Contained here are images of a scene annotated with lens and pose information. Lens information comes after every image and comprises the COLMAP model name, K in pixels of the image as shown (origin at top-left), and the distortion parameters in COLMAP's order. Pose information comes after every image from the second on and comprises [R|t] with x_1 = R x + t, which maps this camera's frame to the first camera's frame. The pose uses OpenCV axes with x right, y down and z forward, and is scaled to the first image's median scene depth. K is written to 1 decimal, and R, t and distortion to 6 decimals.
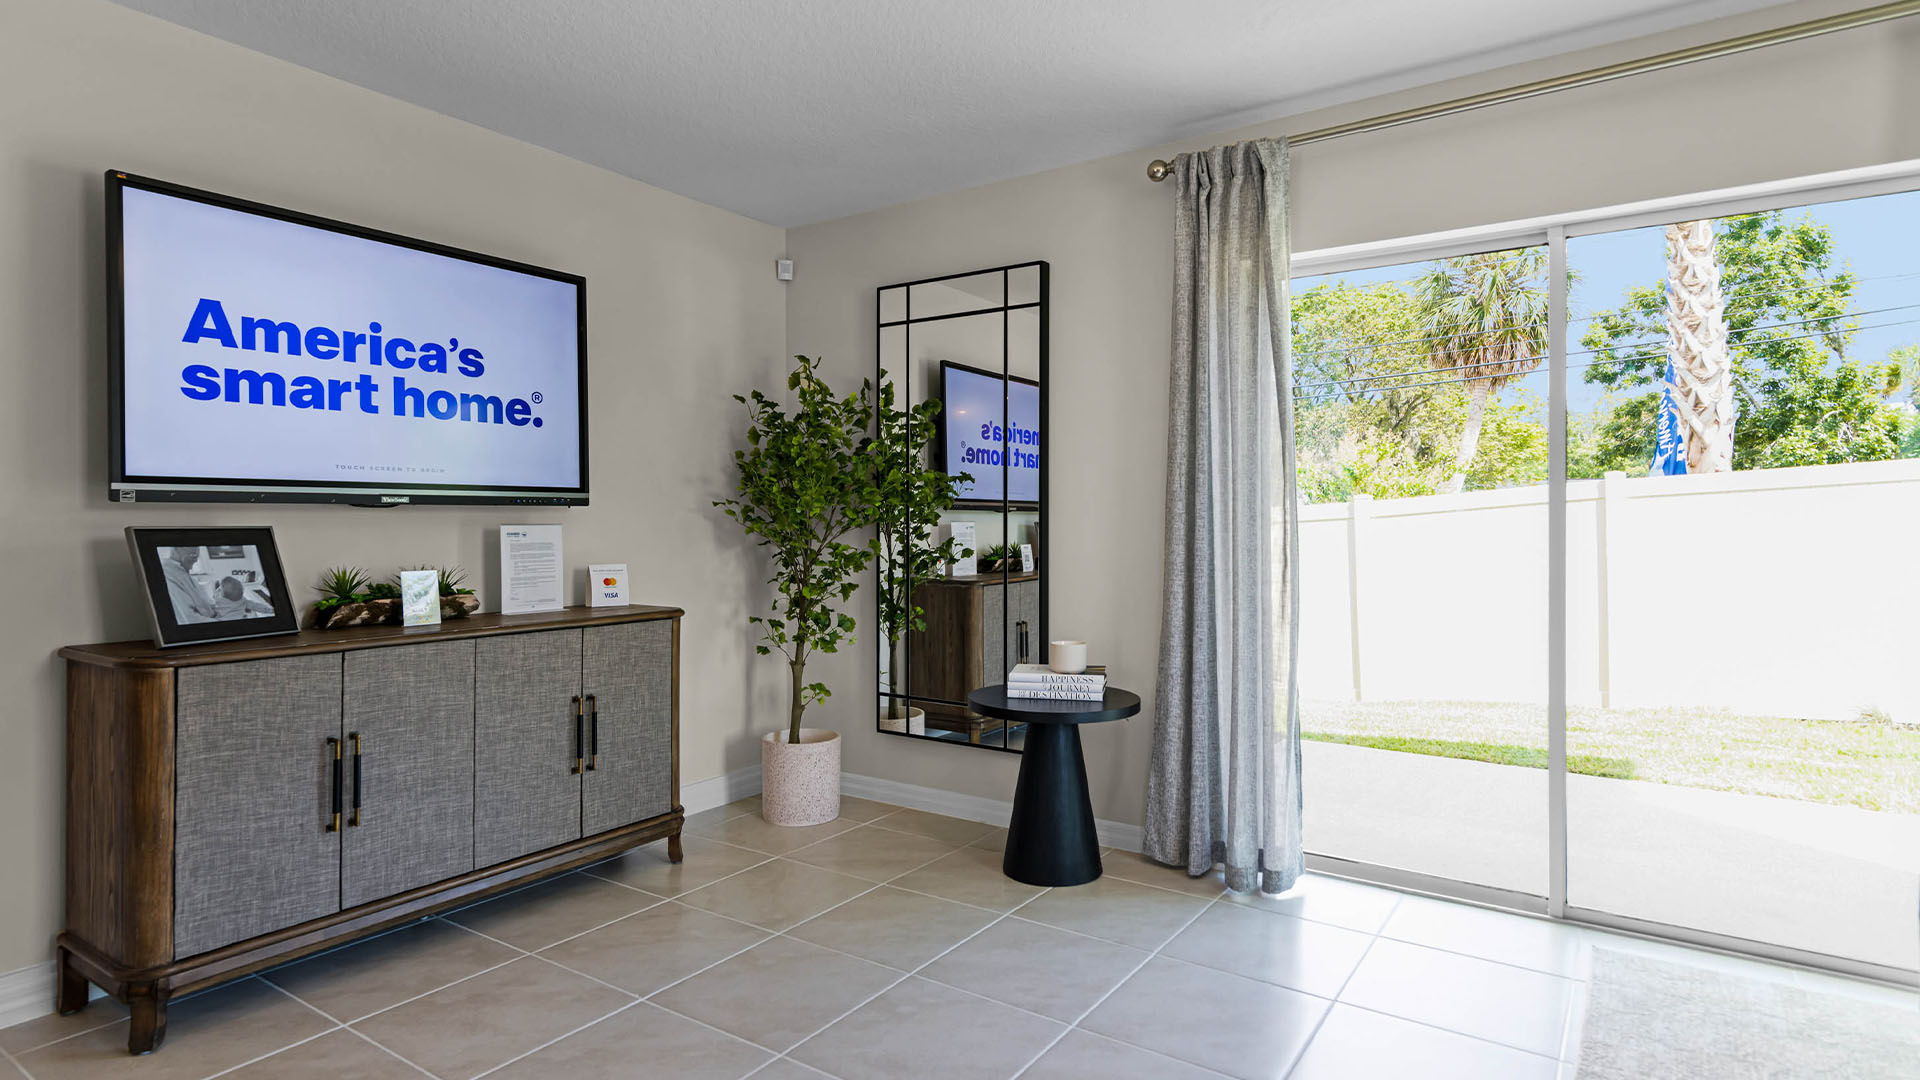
lens RADIAL K [[1011.1, 0, 946.2], [0, 1011.1, 528.9], [0, 0, 1]] dist [0.018346, -0.003629]
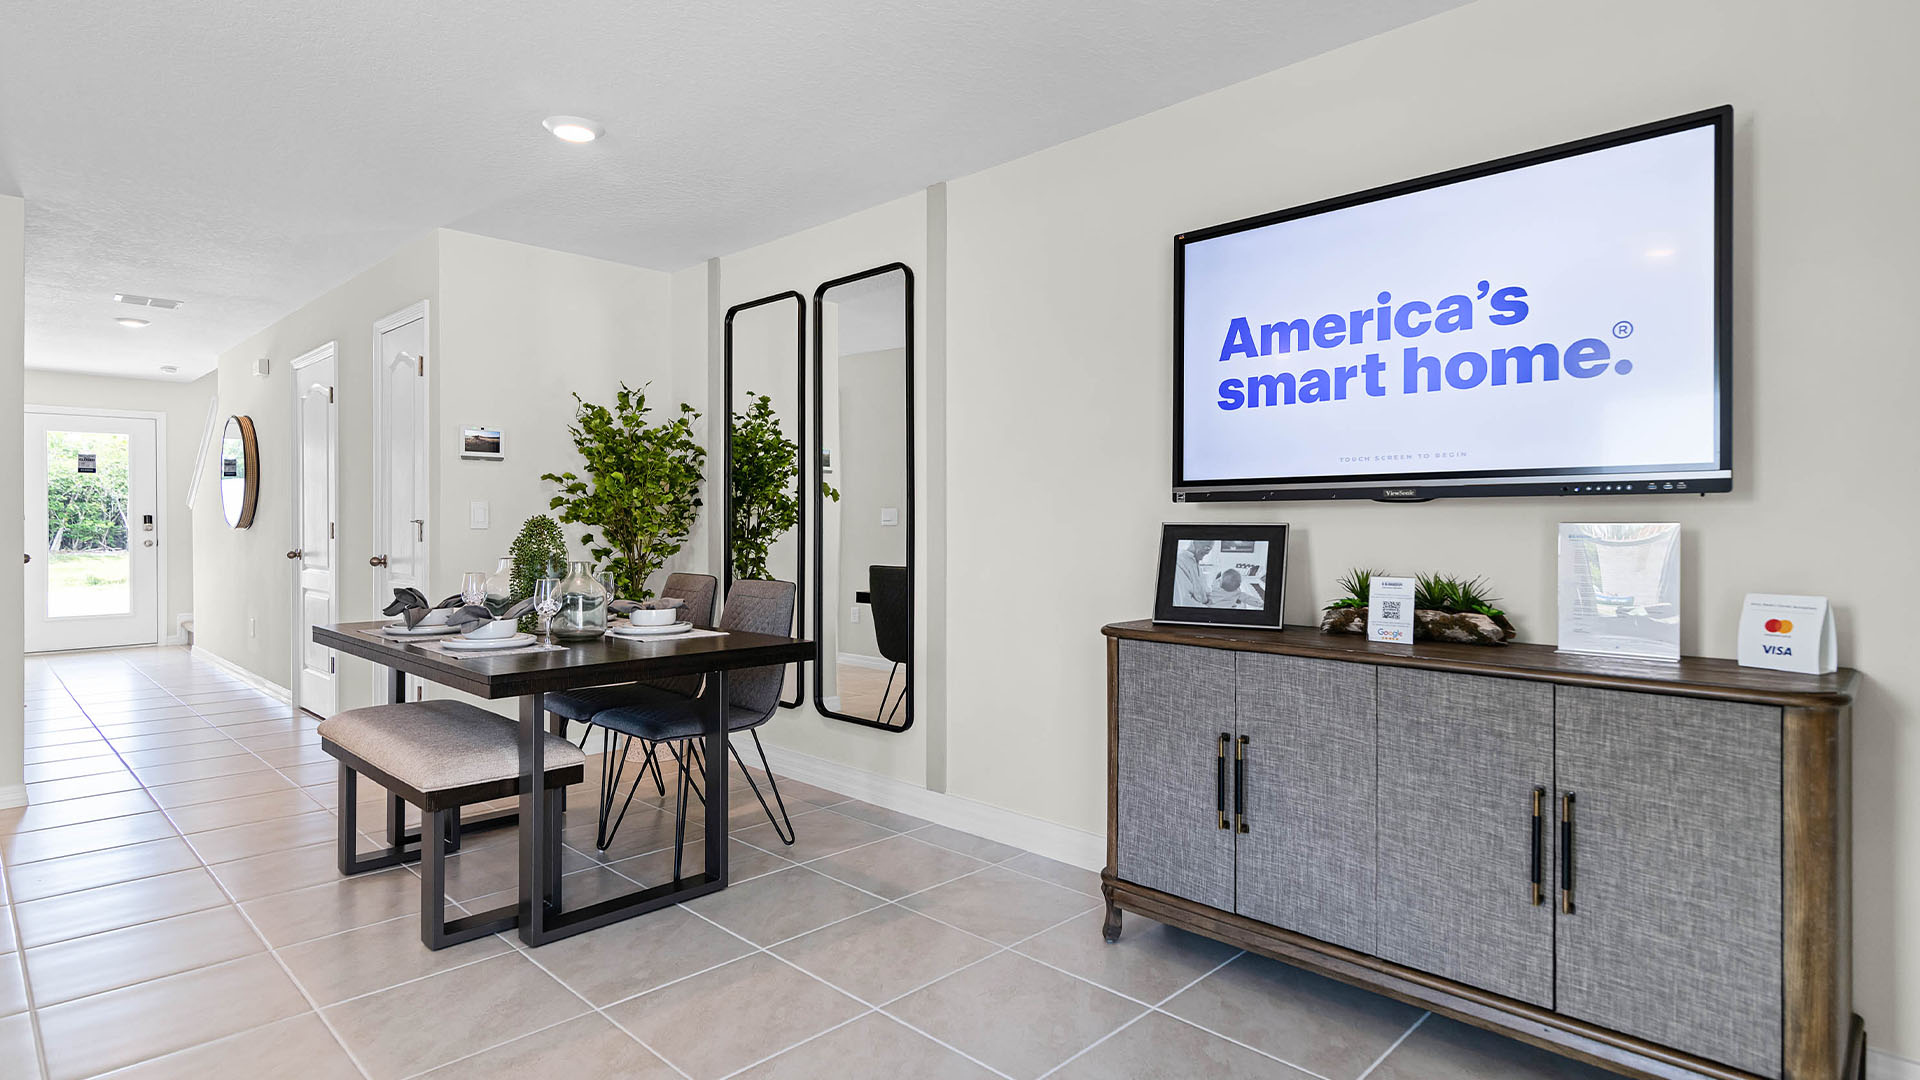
lens RADIAL K [[1011.1, 0, 948.5], [0, 1011.1, 522.0], [0, 0, 1]] dist [0.018346, -0.003629]
pose [[-0.175810, 0.001385, -0.984423, 0.345795], [-0.009295, 0.999952, 0.003067, -0.003369], [0.984380, 0.009689, -0.175789, 0.738486]]
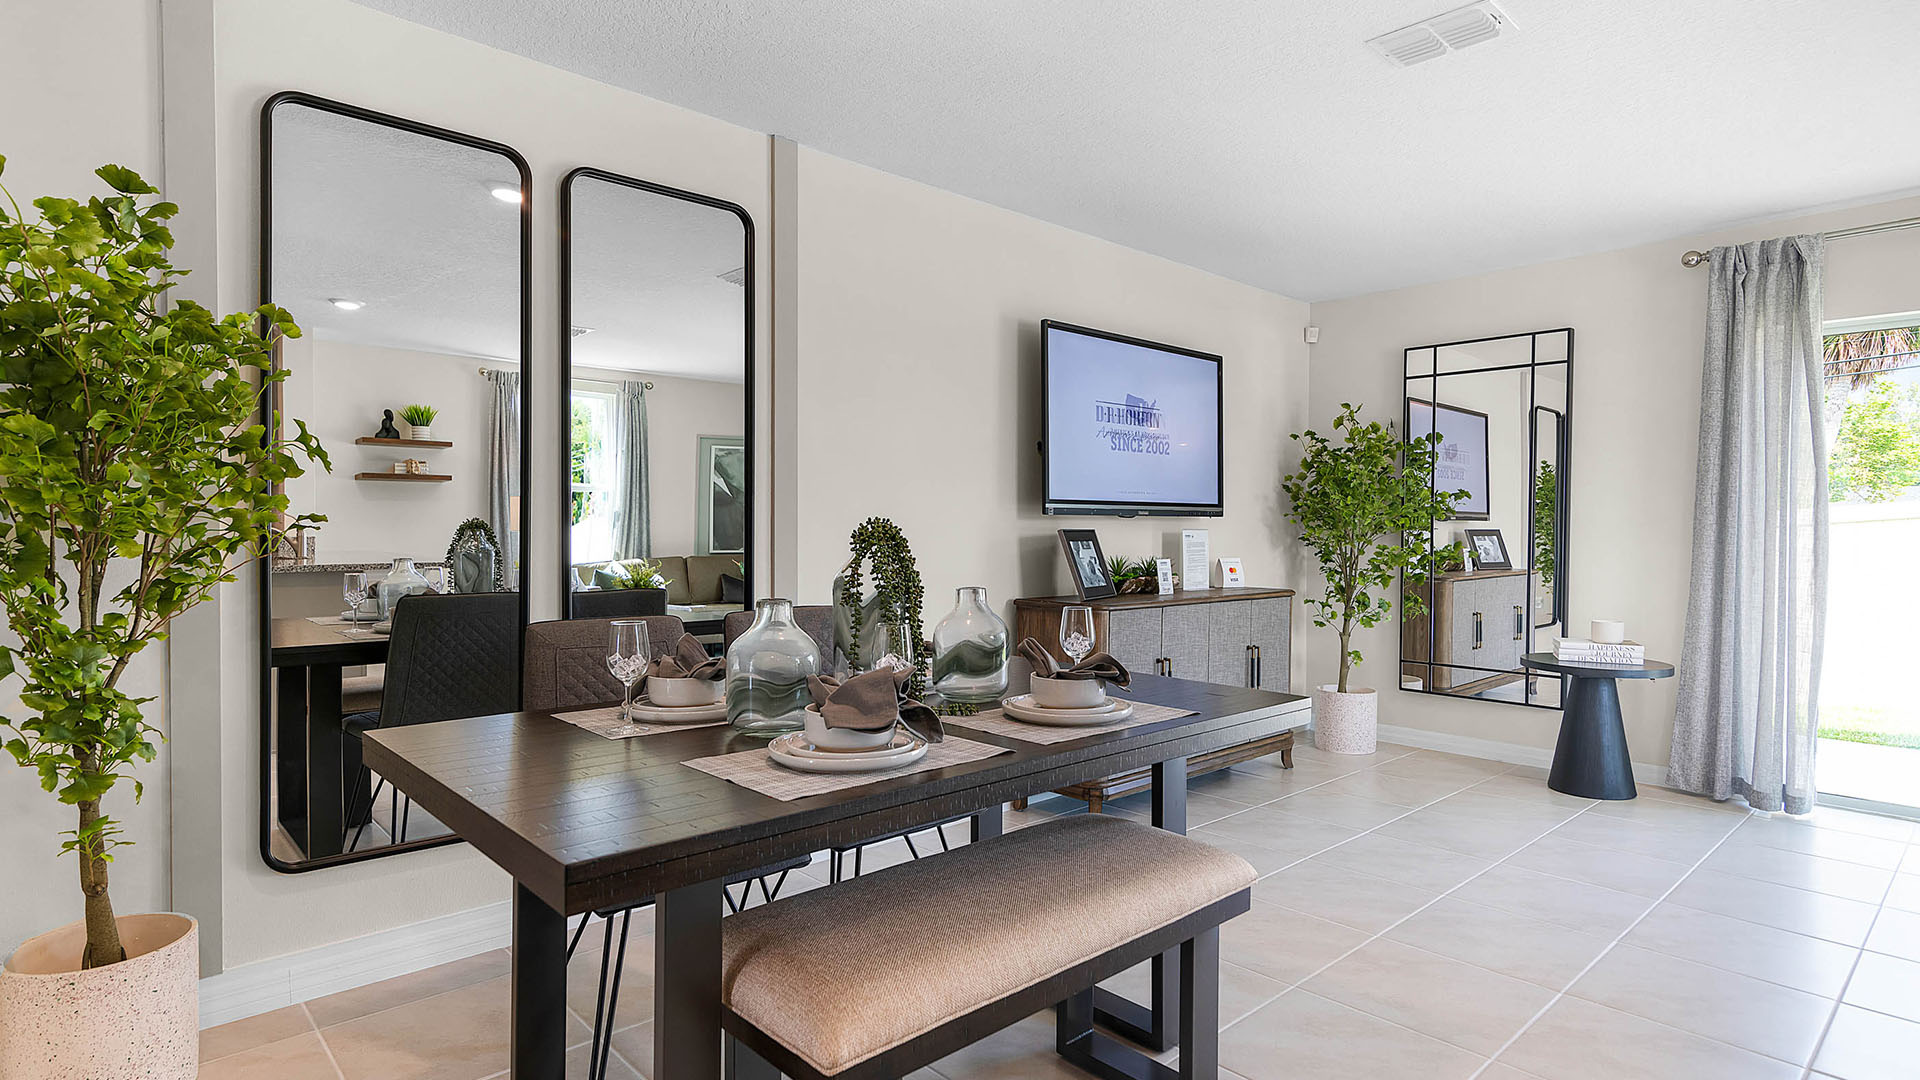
lens RADIAL K [[1011.1, 0, 928.7], [0, 1011.1, 550.9], [0, 0, 1]] dist [0.018346, -0.003629]
pose [[0.975629, 0.010094, -0.219195, -0.497069], [-0.007000, 0.999865, 0.014888, 0.007949], [0.219316, -0.012991, 0.975567, -0.540715]]
